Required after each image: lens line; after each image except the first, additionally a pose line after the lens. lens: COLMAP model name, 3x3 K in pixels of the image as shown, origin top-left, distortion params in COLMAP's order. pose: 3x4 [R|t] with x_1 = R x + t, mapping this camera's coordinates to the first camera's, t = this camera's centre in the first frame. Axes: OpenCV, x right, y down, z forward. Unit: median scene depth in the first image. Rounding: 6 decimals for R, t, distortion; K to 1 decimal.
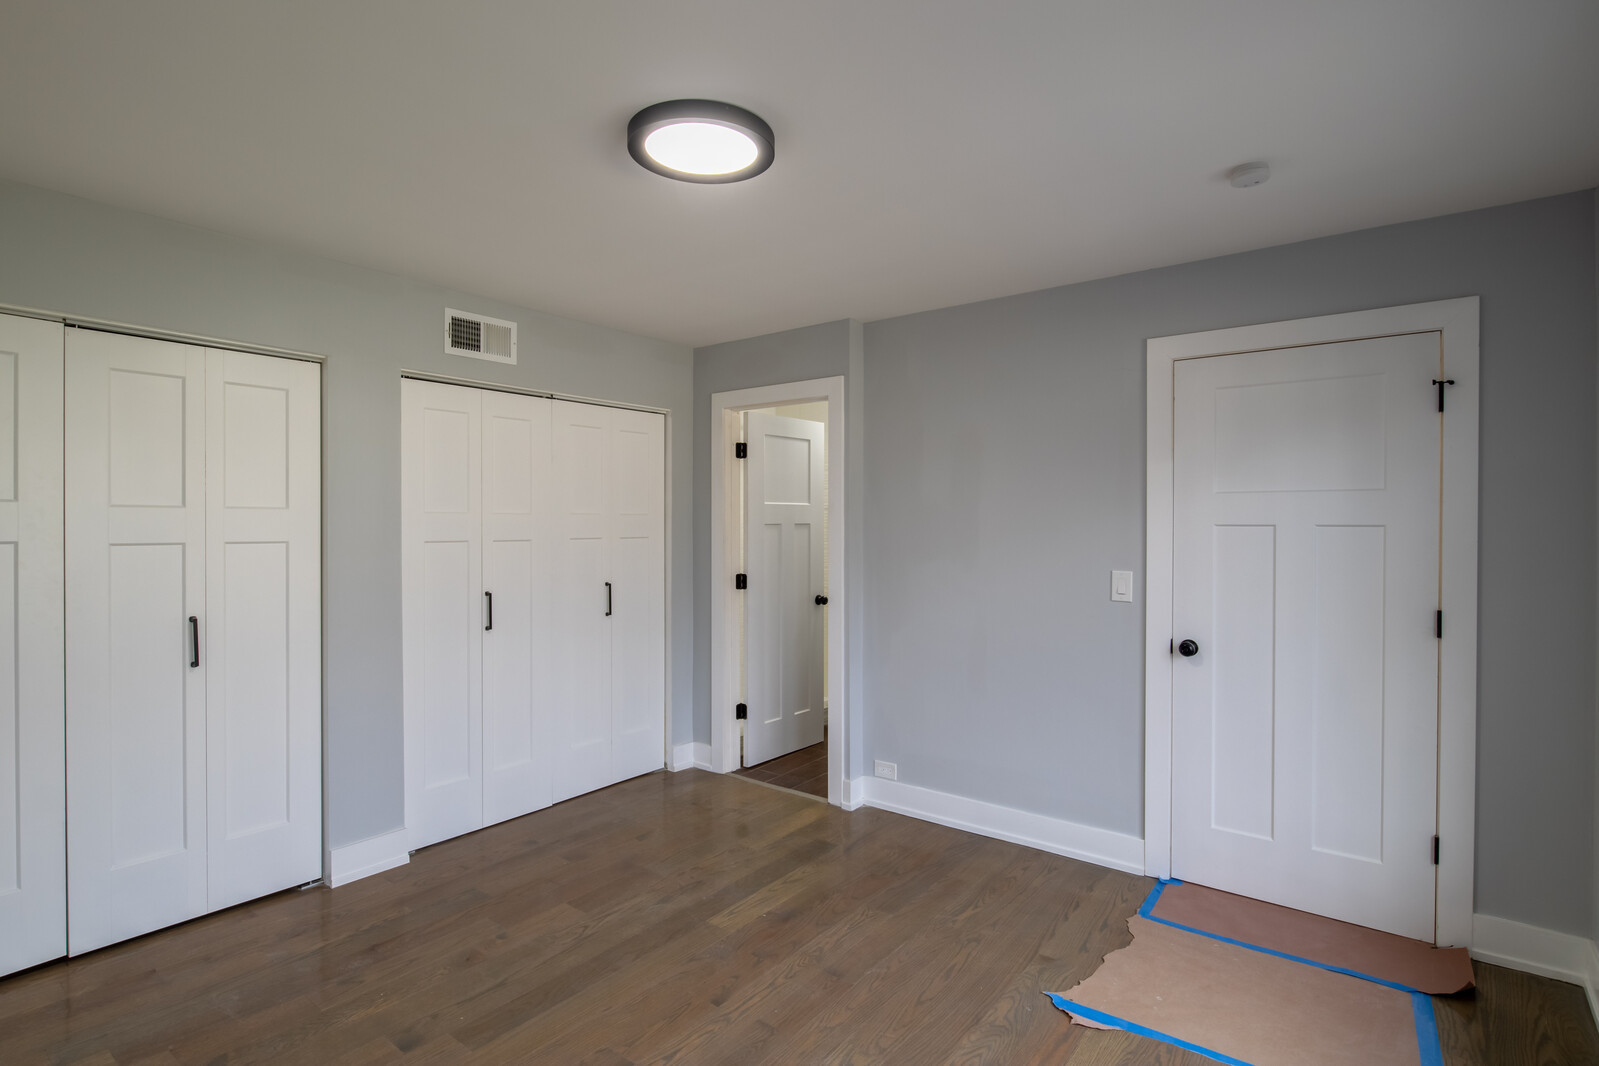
lens RADIAL K [[803.4, 0, 805.3], [0, 803.4, 523.2], [0, 0, 1]] dist [-0.008014, -0.003527]
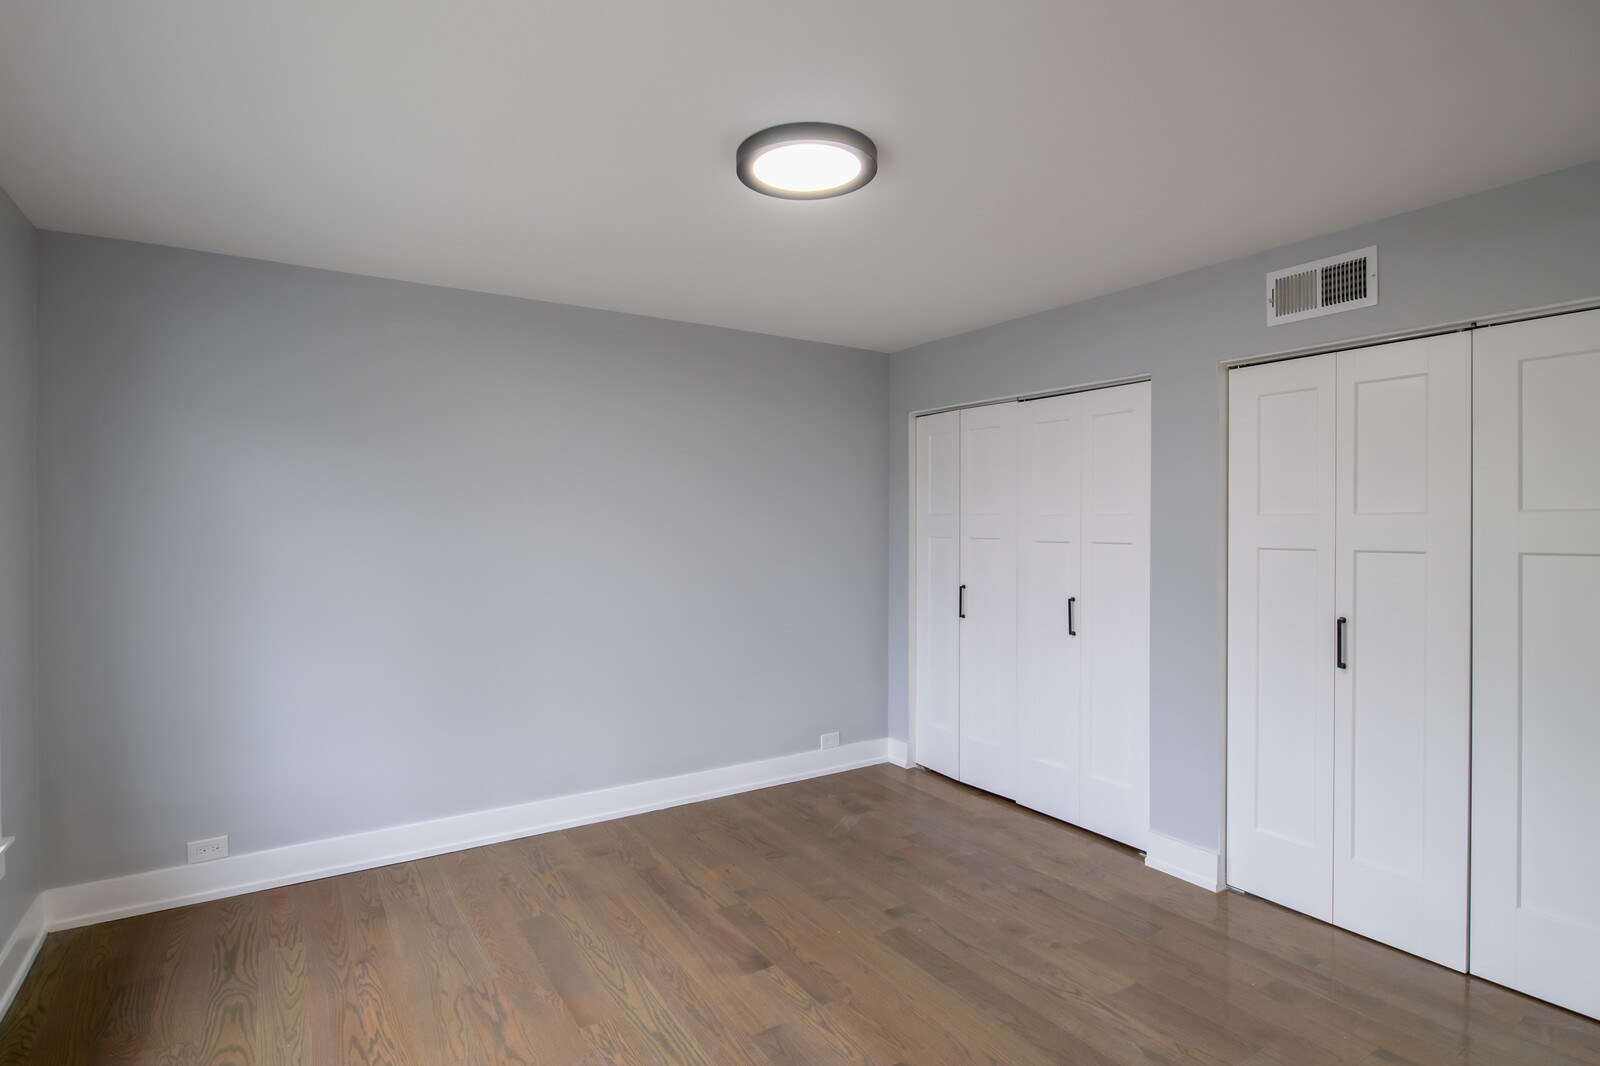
lens RADIAL K [[803.9, 0, 795.6], [0, 803.9, 537.8], [0, 0, 1]] dist [-0.008014, -0.003527]
pose [[-0.351234, 0.004070, -0.936279, 0.592171], [-0.006607, 0.999955, 0.006825, 0.010194], [0.936264, 0.008583, -0.351191, 0.944875]]
